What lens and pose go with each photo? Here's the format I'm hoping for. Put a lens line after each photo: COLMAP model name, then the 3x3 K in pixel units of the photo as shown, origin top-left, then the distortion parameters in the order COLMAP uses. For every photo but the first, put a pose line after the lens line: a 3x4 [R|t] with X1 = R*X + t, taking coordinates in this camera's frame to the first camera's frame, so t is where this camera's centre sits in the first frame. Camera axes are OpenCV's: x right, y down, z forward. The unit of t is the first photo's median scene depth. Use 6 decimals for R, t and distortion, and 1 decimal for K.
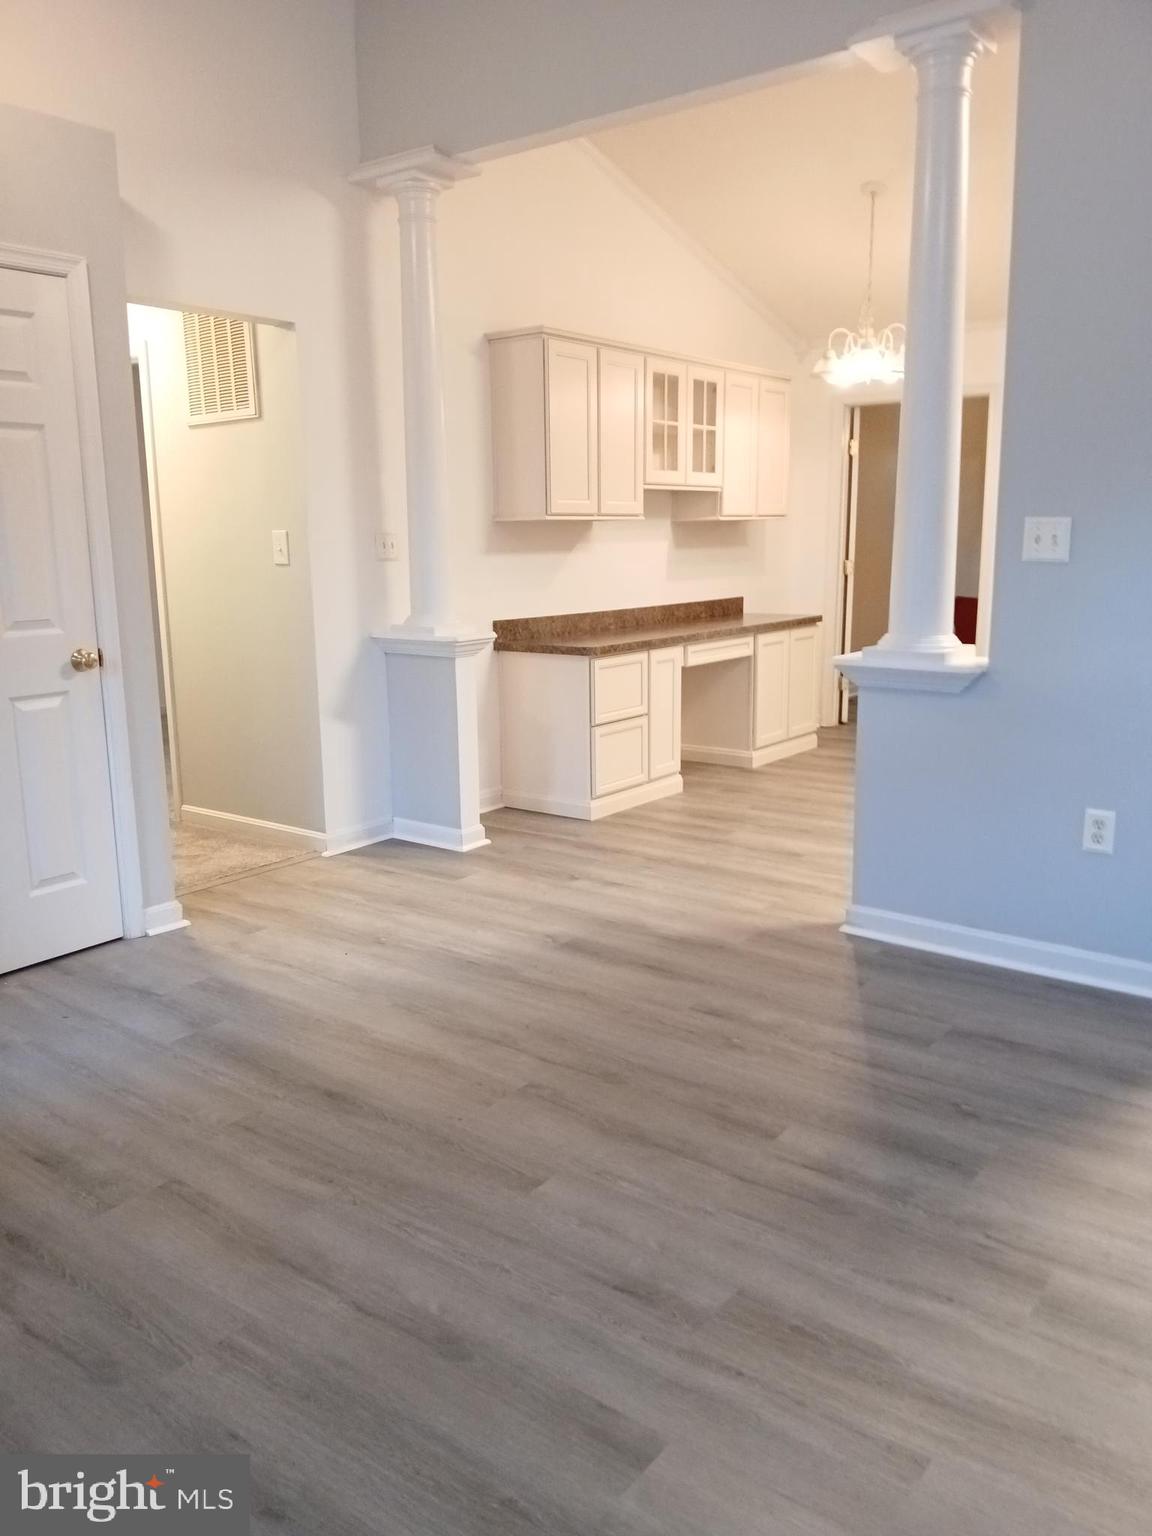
lens RADIAL K [[1189.0, 0, 560.6], [0, 1189.0, 768.8], [0, 0, 1]] dist [0.076985, -0.162924]
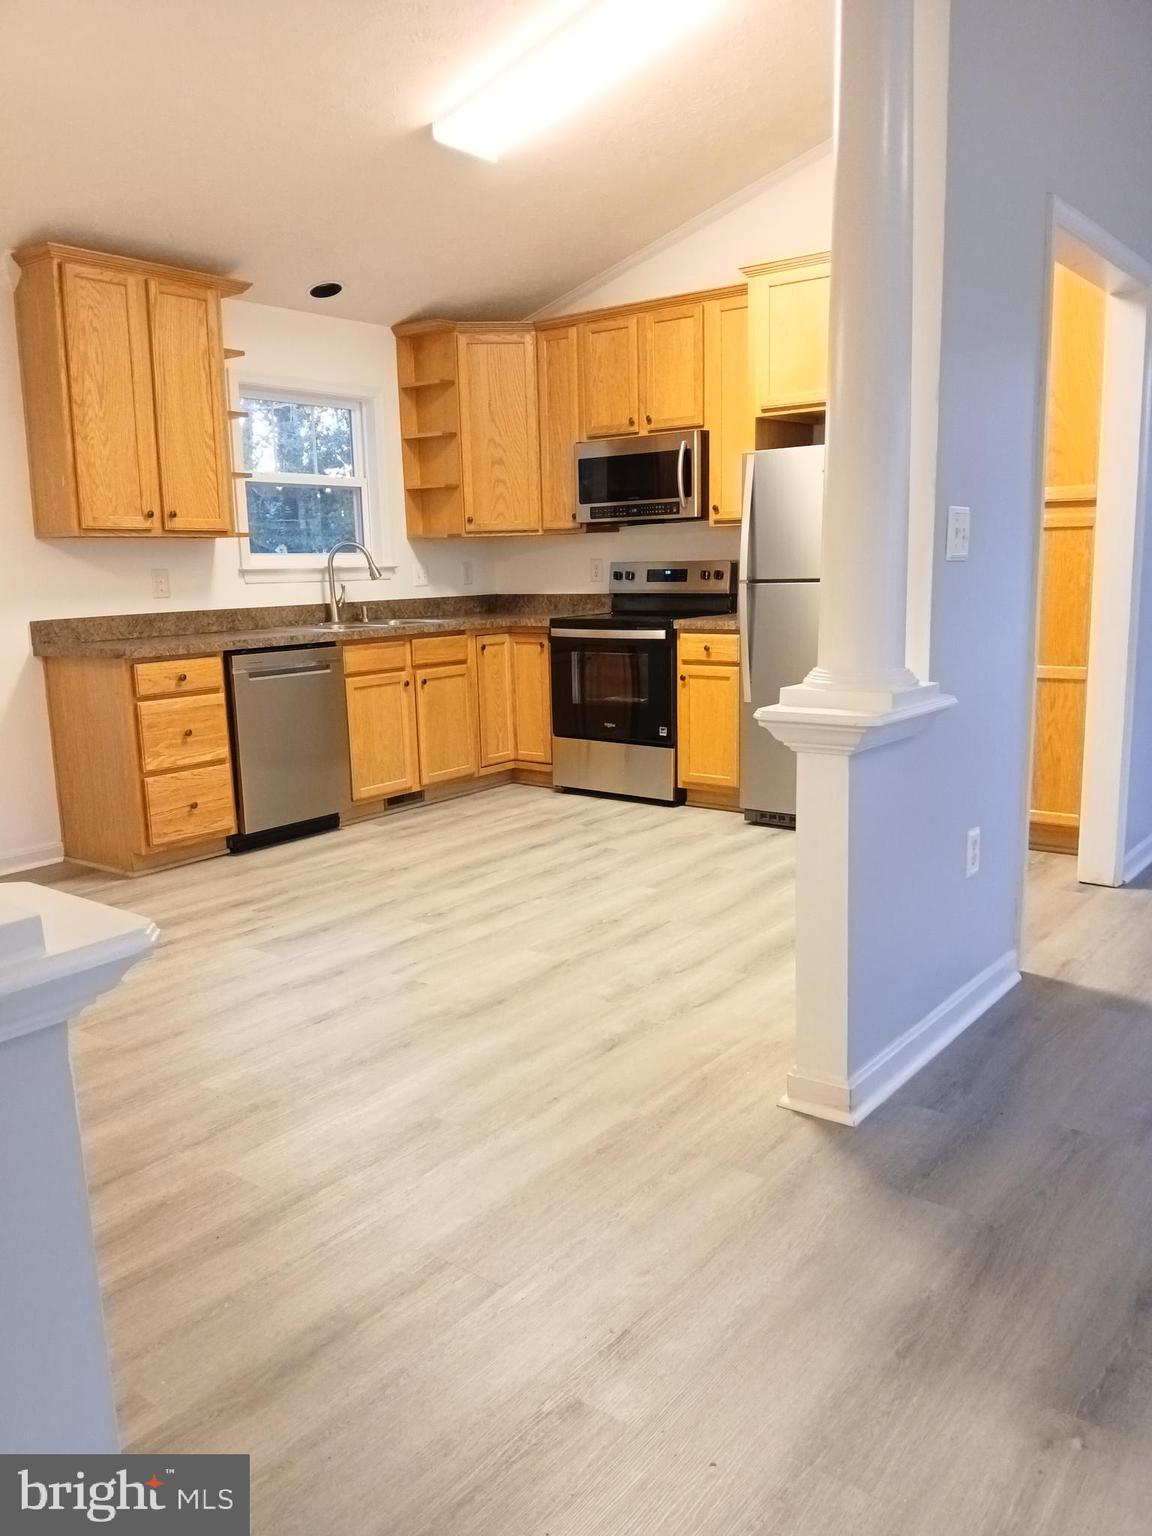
lens RADIAL K [[1189.0, 0, 554.0], [0, 1189.0, 764.3], [0, 0, 1]] dist [0.076985, -0.162924]
pose [[0.007647, -0.159121, 0.987229, -0.383285], [0.220556, 0.963213, 0.153542, -0.191649], [-0.975344, 0.216565, 0.042461, 1.080038]]
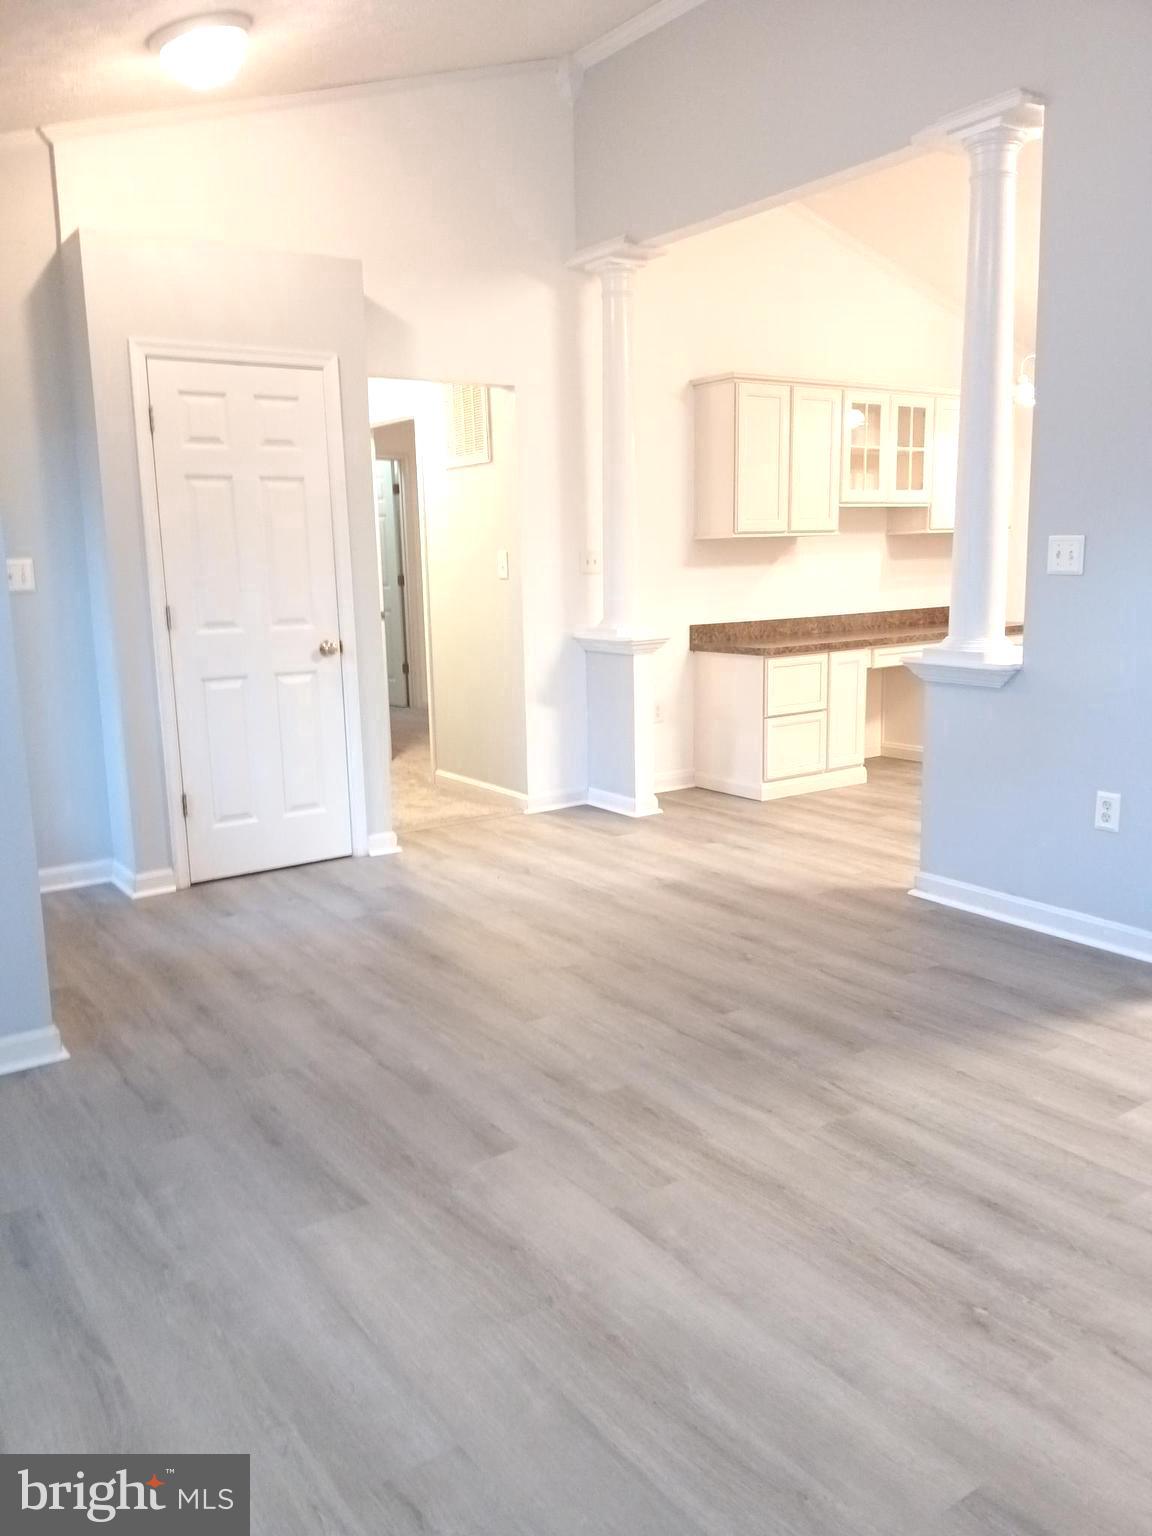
lens RADIAL K [[1189.0, 0, 556.9], [0, 1189.0, 770.3], [0, 0, 1]] dist [0.076985, -0.162924]
pose [[0.950991, 0.047311, -0.305578, 0.256025], [-0.049589, 0.998770, 0.000308, 0.032966], [0.305217, 0.014861, 0.952167, -0.202275]]
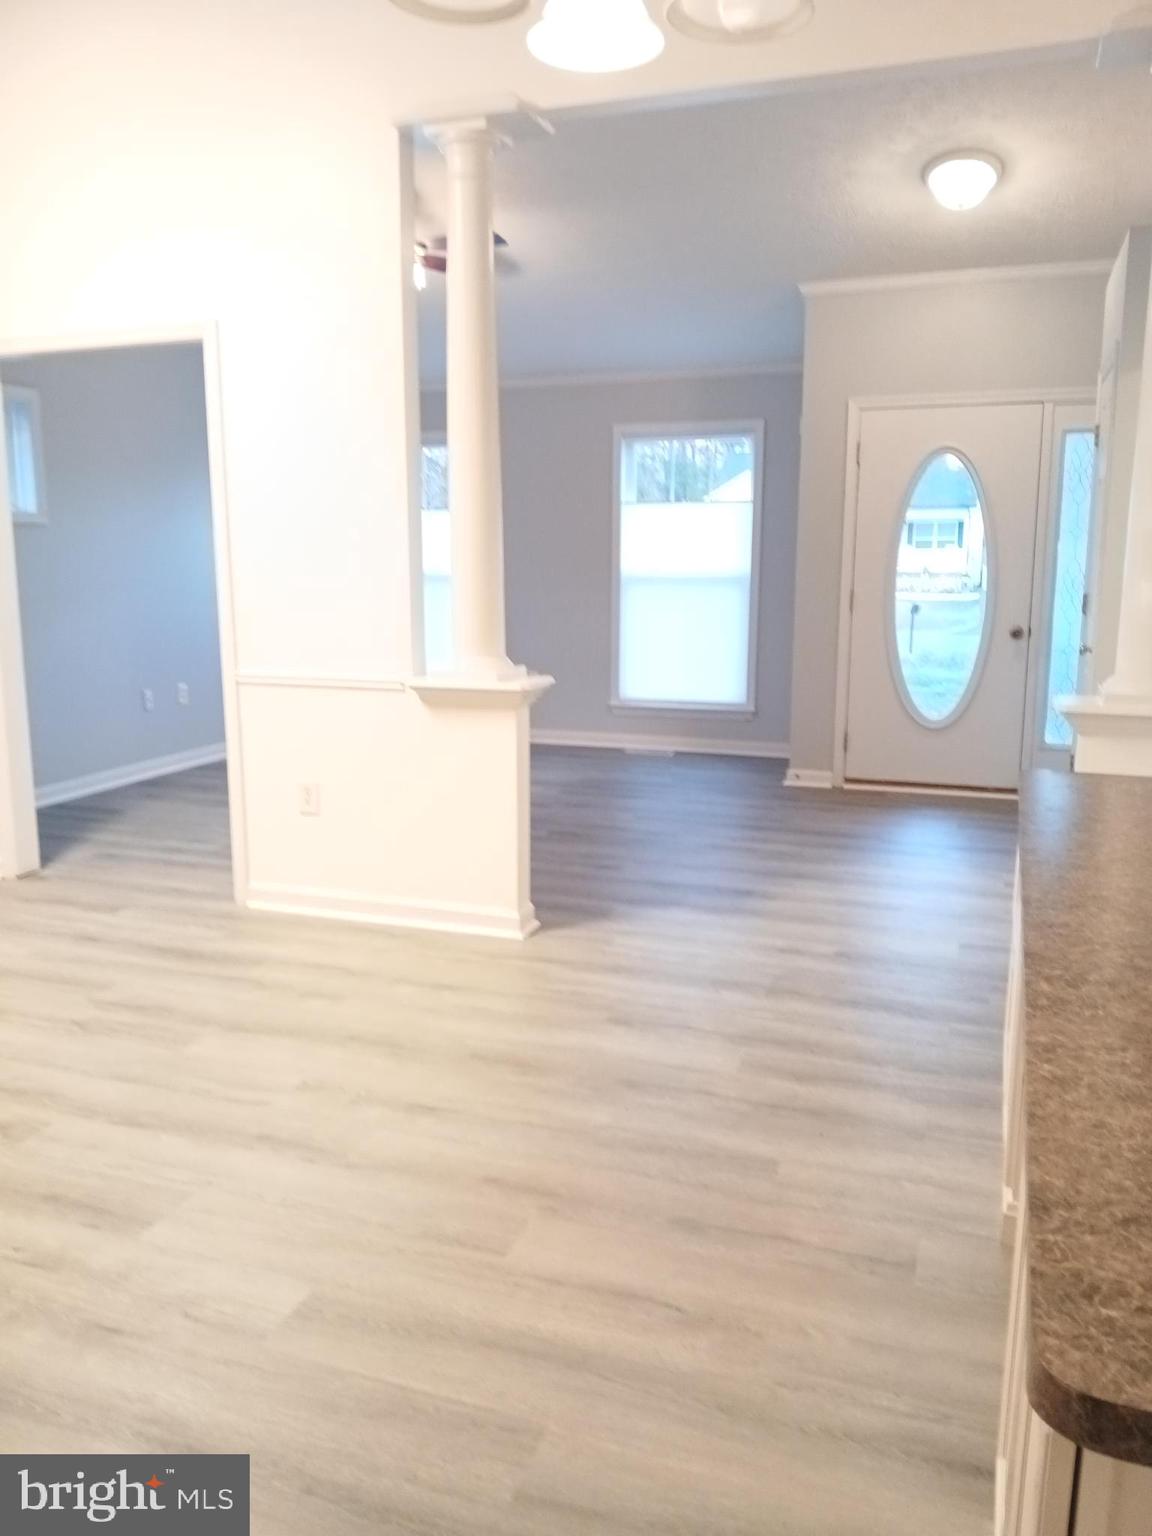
lens RADIAL K [[1189.0, 0, 553.1], [0, 1189.0, 768.4], [0, 0, 1]] dist [0.076985, -0.162924]
pose [[-0.954850, 0.066168, -0.289625, 0.524635], [-0.046089, 0.930087, 0.364436, -0.395579], [0.293490, 0.361331, -0.885044, 1.906093]]
